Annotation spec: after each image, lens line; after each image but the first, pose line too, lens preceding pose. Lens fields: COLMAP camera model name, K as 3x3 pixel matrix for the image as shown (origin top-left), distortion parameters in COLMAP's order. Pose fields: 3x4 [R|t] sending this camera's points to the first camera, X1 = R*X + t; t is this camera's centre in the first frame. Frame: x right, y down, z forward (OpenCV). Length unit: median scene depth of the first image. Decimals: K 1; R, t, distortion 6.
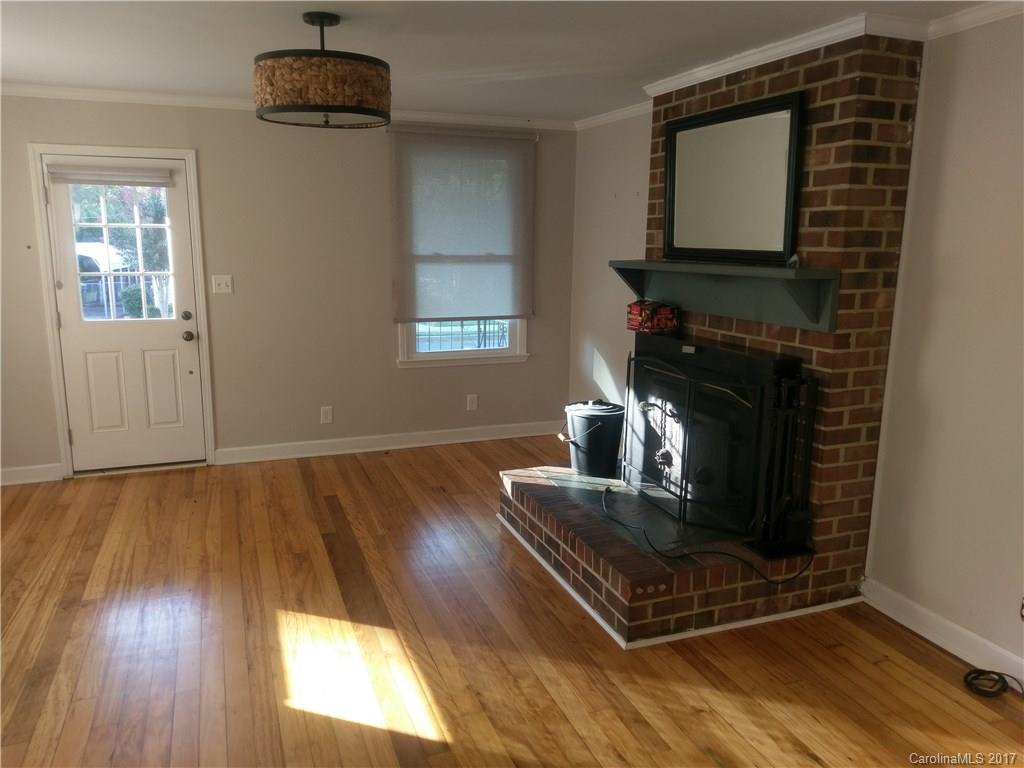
lens RADIAL K [[755.5, 0, 499.9], [0, 755.5, 382.7], [0, 0, 1]] dist [0.093086, -0.138951]
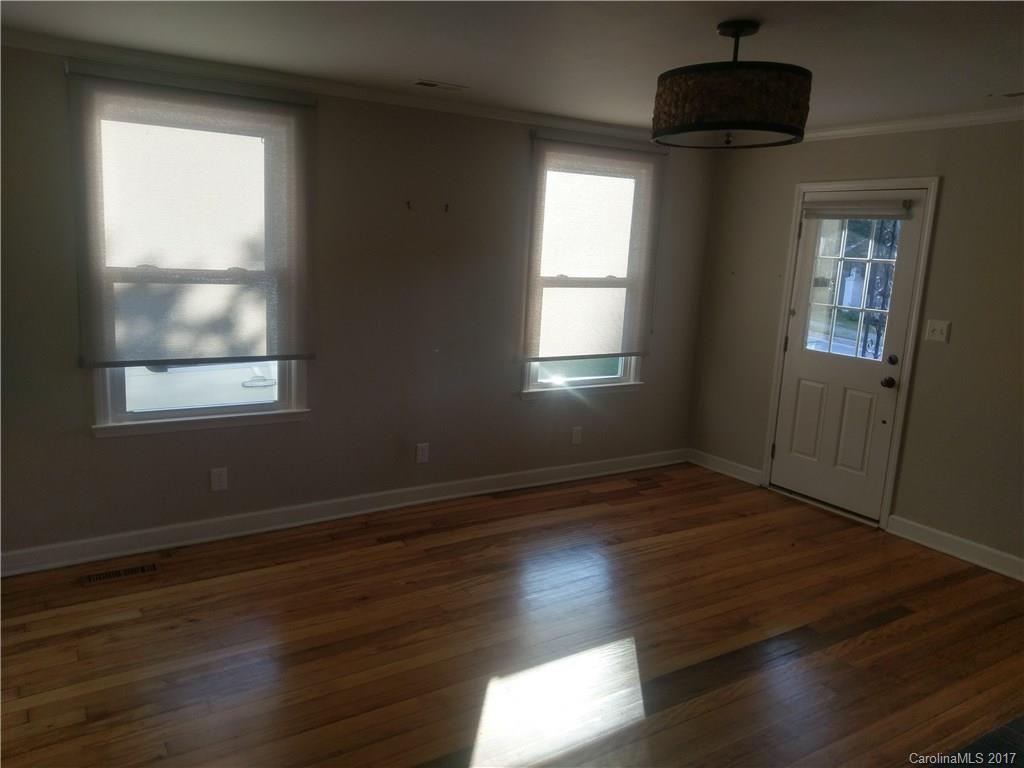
lens RADIAL K [[755.5, 0, 499.9], [0, 755.5, 382.7], [0, 0, 1]] dist [0.093086, -0.138951]
pose [[0.197691, 0.181626, -0.963291, 0.399904], [-0.230950, 0.963653, 0.134297, -0.080960], [0.952670, 0.195923, 0.232452, 0.373639]]
